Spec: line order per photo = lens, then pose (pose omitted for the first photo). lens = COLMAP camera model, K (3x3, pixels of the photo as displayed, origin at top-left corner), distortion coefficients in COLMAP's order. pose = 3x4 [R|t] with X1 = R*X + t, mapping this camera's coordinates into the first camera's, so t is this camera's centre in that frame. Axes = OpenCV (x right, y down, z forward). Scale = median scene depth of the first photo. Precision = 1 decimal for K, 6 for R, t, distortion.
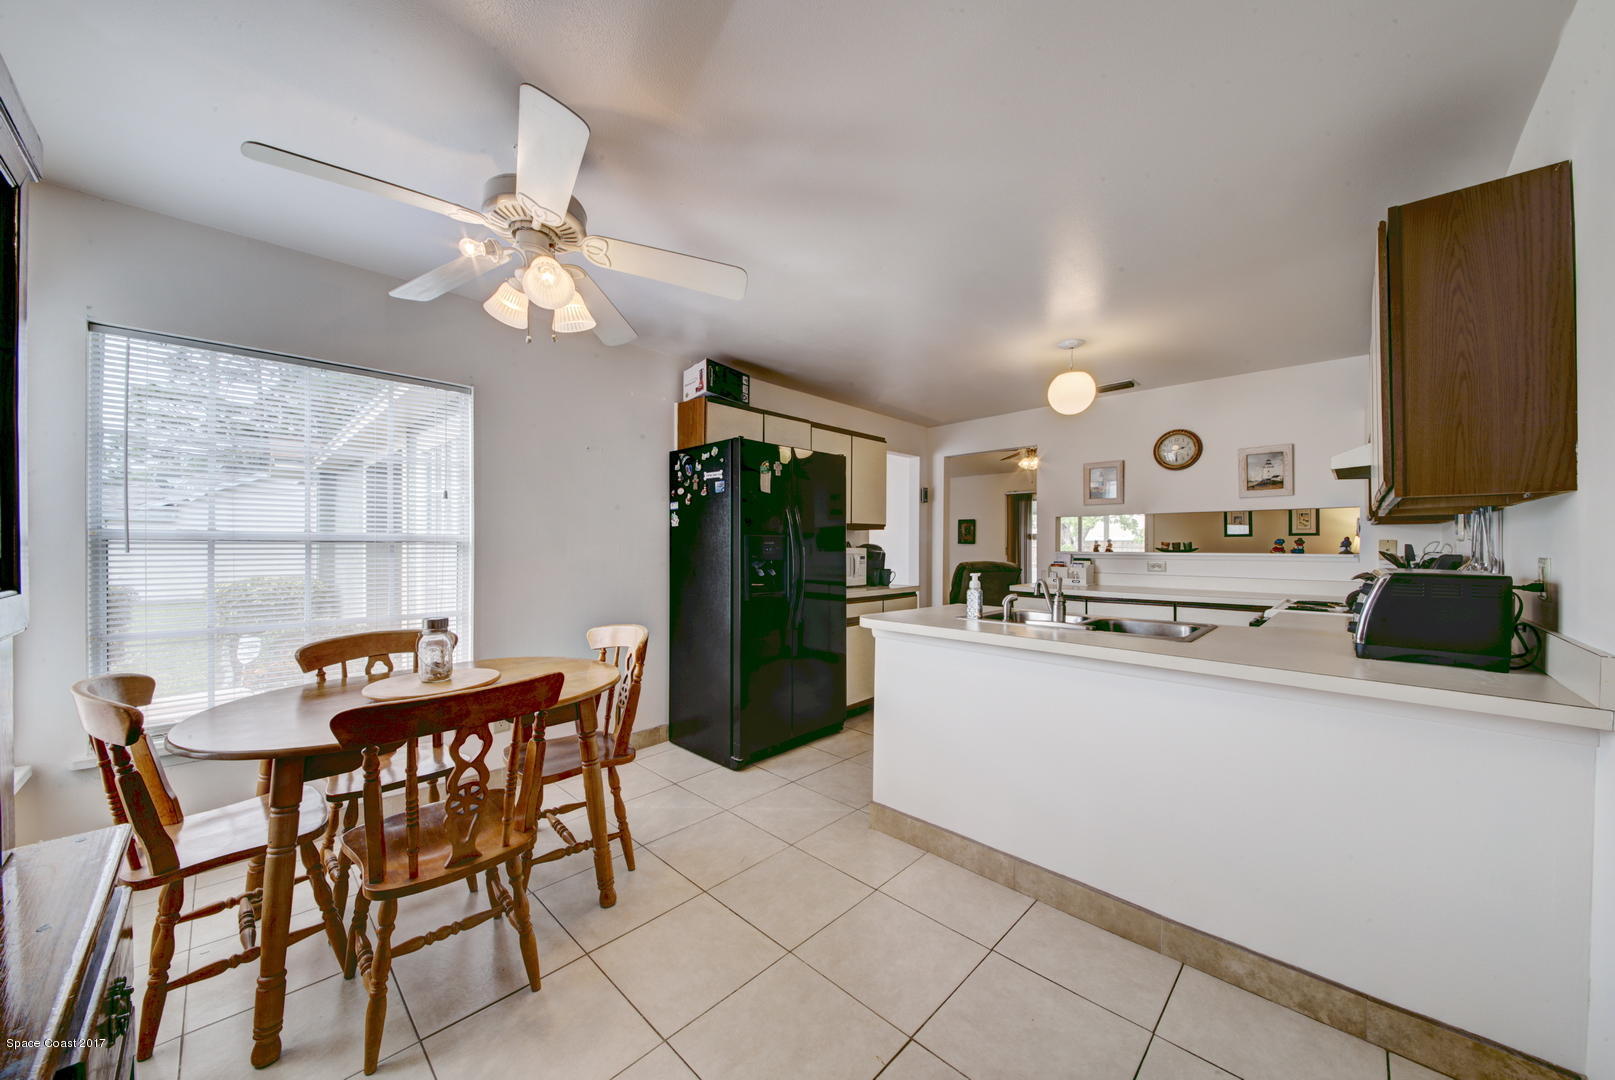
lens RADIAL K [[558.6, 0, 799.2], [0, 558.6, 545.2], [0, 0, 1]] dist [0.004002, -0.006003]
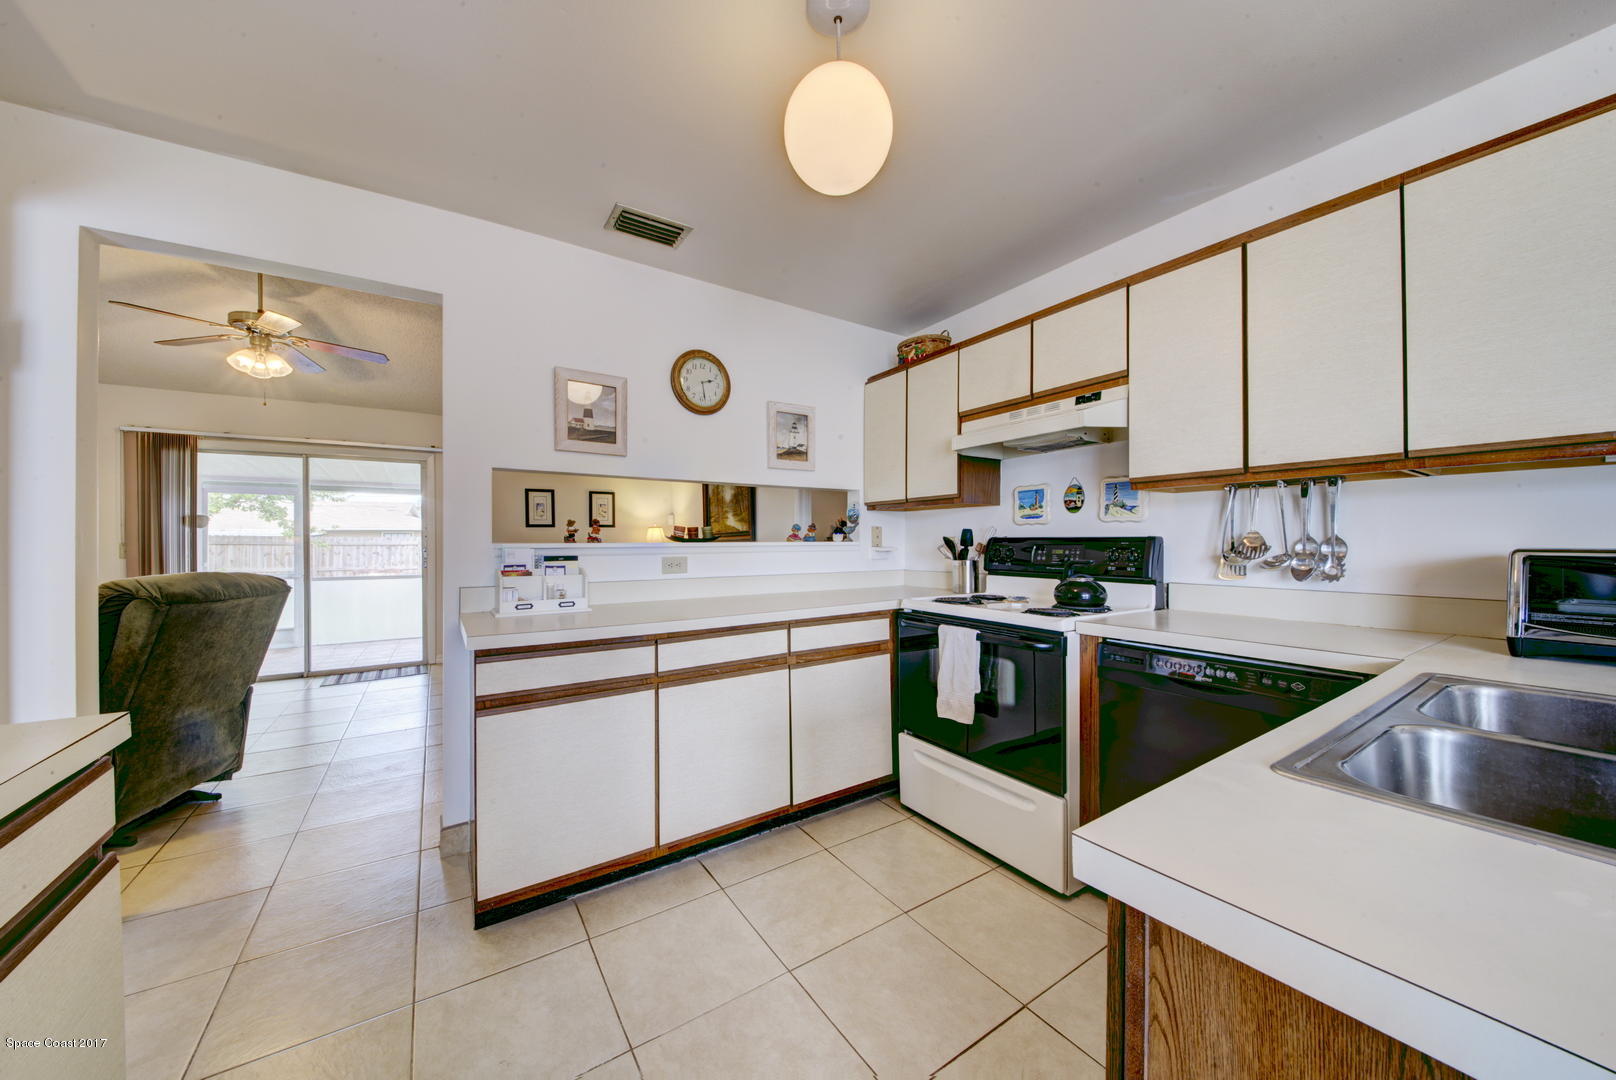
lens RADIAL K [[552.5, 0, 800.7], [0, 552.5, 544.6], [0, 0, 1]] dist [0.014806, -0.010433]
pose [[0.208323, -0.008189, 0.978026, 0.088789], [0.004008, 0.999964, 0.007519, 0.012579], [-0.978052, 0.002354, 0.208349, 0.866116]]
